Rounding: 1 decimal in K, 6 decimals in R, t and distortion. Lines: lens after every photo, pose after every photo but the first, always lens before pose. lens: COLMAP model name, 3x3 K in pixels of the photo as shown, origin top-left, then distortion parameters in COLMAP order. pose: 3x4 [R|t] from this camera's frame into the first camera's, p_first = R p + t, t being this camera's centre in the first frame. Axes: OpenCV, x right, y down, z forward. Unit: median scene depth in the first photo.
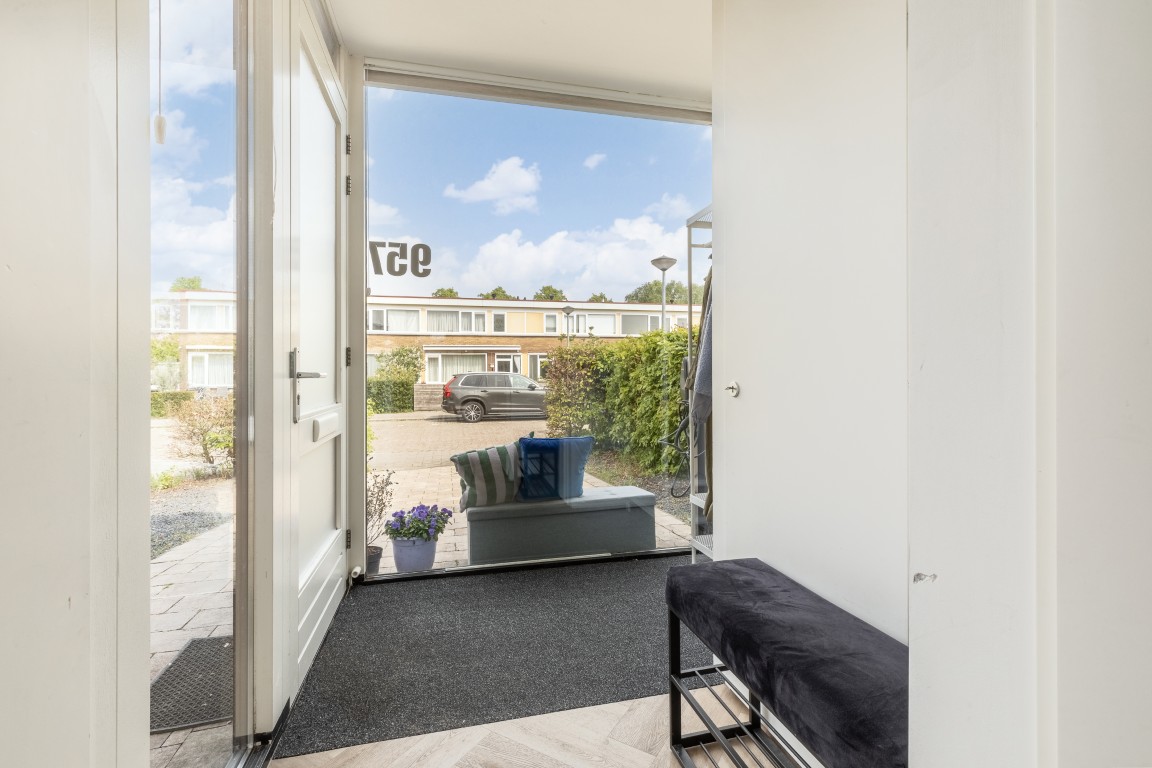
lens RADIAL K [[514.5, 0, 583.2], [0, 514.5, 384.5], [0, 0, 1]] dist [0.004901, -0.000335]
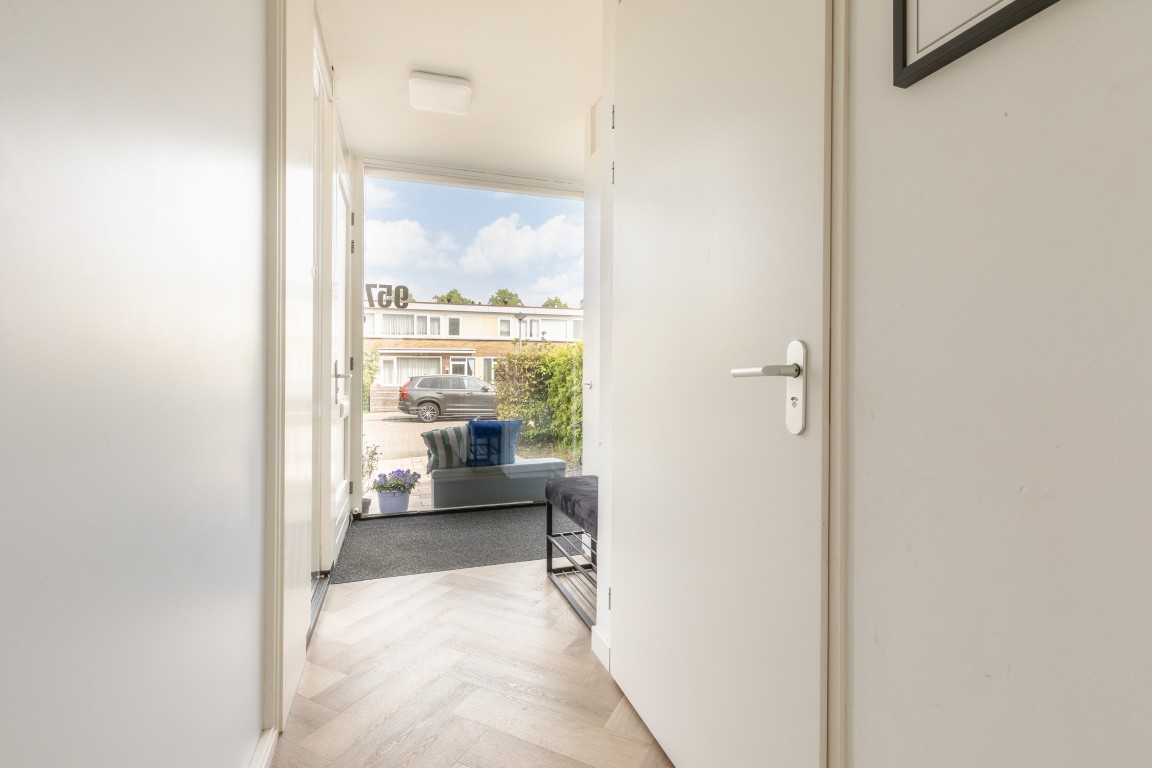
lens RADIAL K [[514.5, 0, 566.9], [0, 514.5, 374.3], [0, 0, 1]] dist [0.004901, -0.000335]
pose [[0.998494, 0.004413, 0.054690, 0.026788], [-0.003005, 0.999663, -0.025801, 0.004385], [-0.054785, 0.025598, 0.998170, -0.177054]]
